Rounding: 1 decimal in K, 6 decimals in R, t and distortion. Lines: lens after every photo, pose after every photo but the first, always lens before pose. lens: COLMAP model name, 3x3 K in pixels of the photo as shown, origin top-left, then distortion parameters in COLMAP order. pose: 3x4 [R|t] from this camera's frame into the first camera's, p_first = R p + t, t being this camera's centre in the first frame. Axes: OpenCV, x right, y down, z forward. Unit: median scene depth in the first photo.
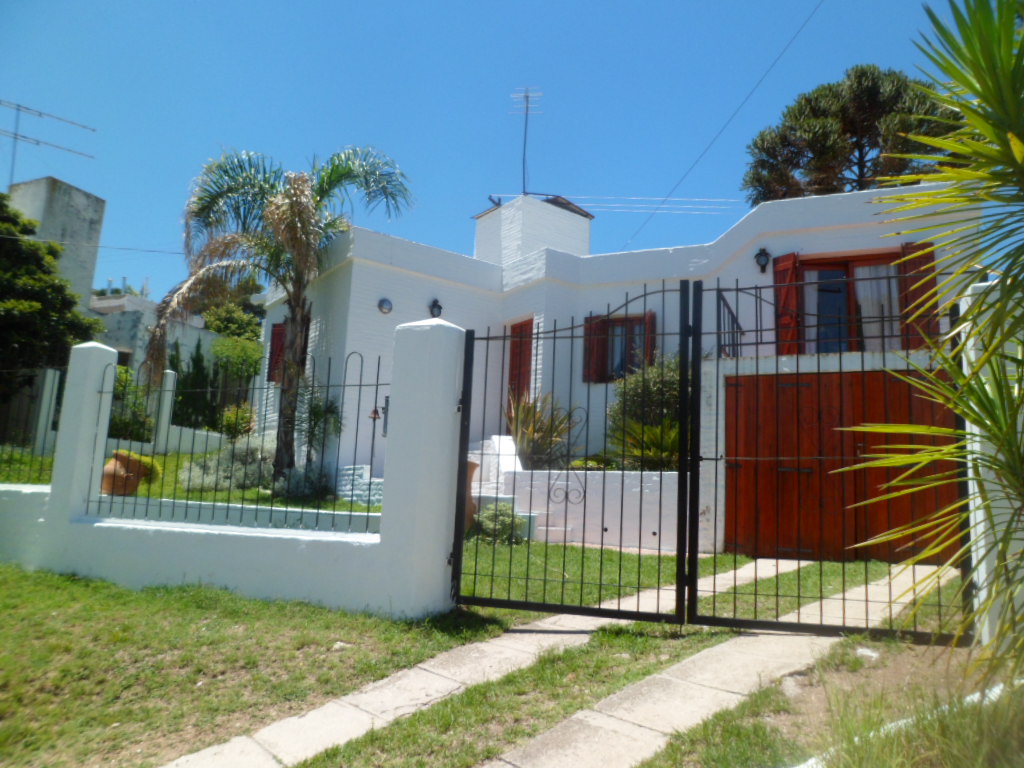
lens RADIAL K [[789.3, 0, 510.7], [0, 789.3, 399.1], [0, 0, 1]] dist [-0.069541, 0.030807]
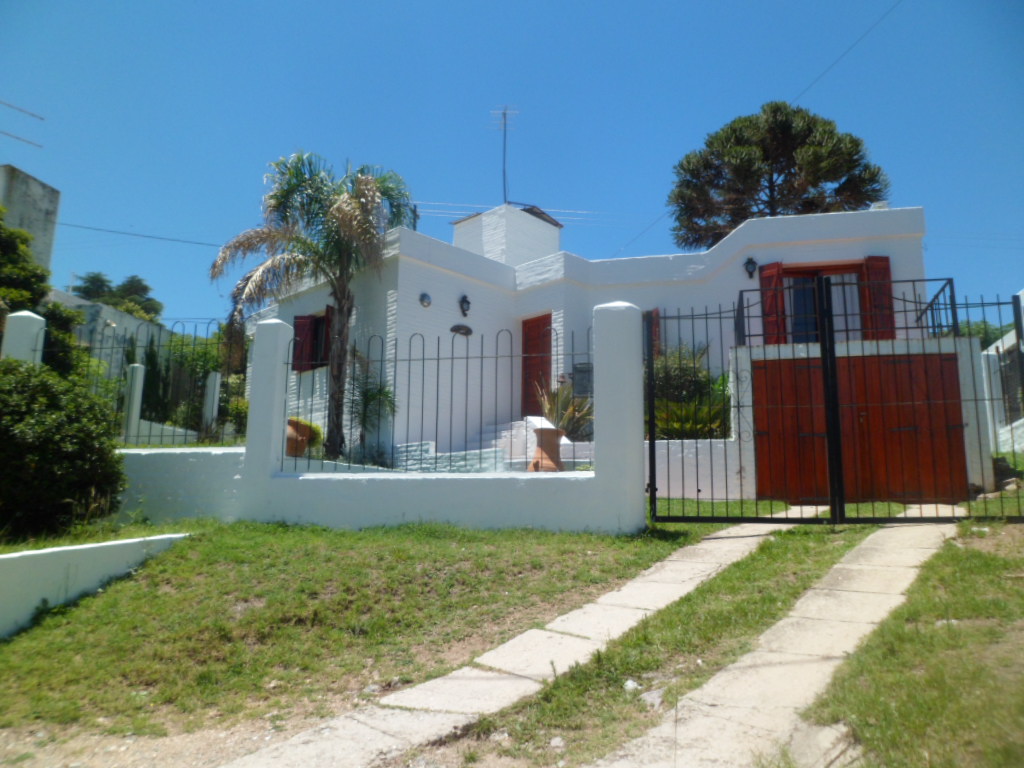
lens RADIAL K [[795.5, 0, 512.0], [0, 795.5, 384.0], [0, 0, 1]] dist [-0.061199, 0.006931]
pose [[0.984299, 0.001944, 0.176500, -0.199113], [0.003447, 0.999537, -0.030233, 0.027517], [-0.176477, 0.030367, 0.983836, -0.090293]]
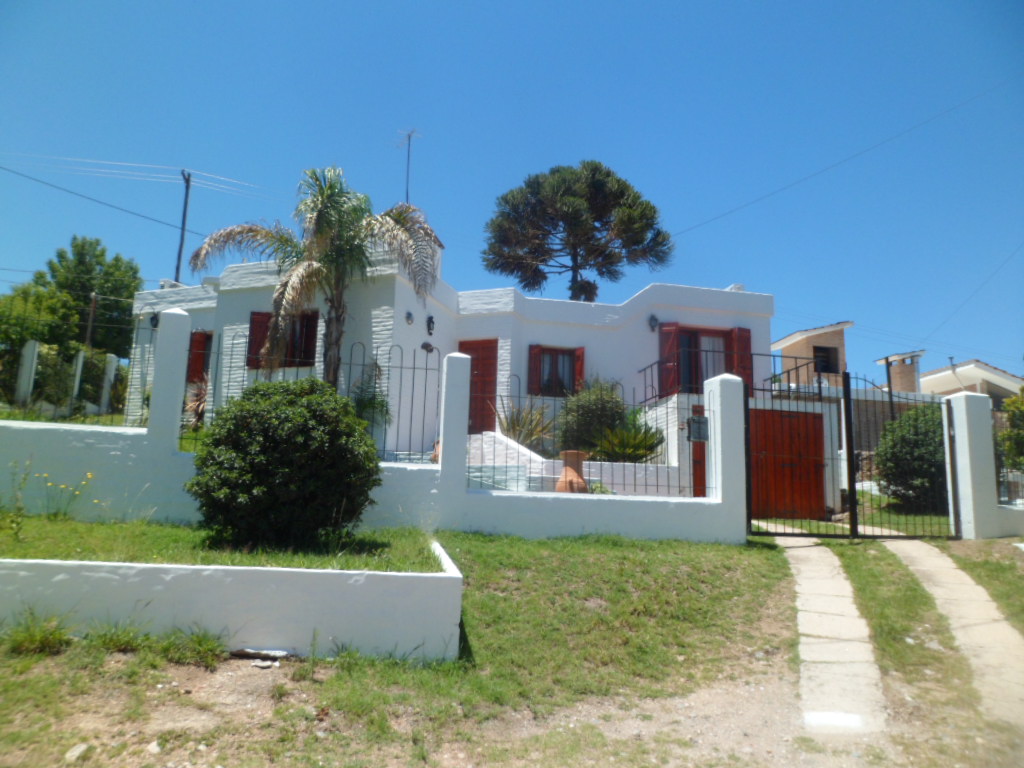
lens RADIAL K [[795.5, 0, 512.0], [0, 795.5, 384.0], [0, 0, 1]] dist [-0.061199, 0.006931]
pose [[0.818400, 0.085872, 0.568197, -0.596726], [-0.081584, 0.996119, -0.033036, 0.006562], [-0.568828, -0.019319, 0.822230, -0.066546]]
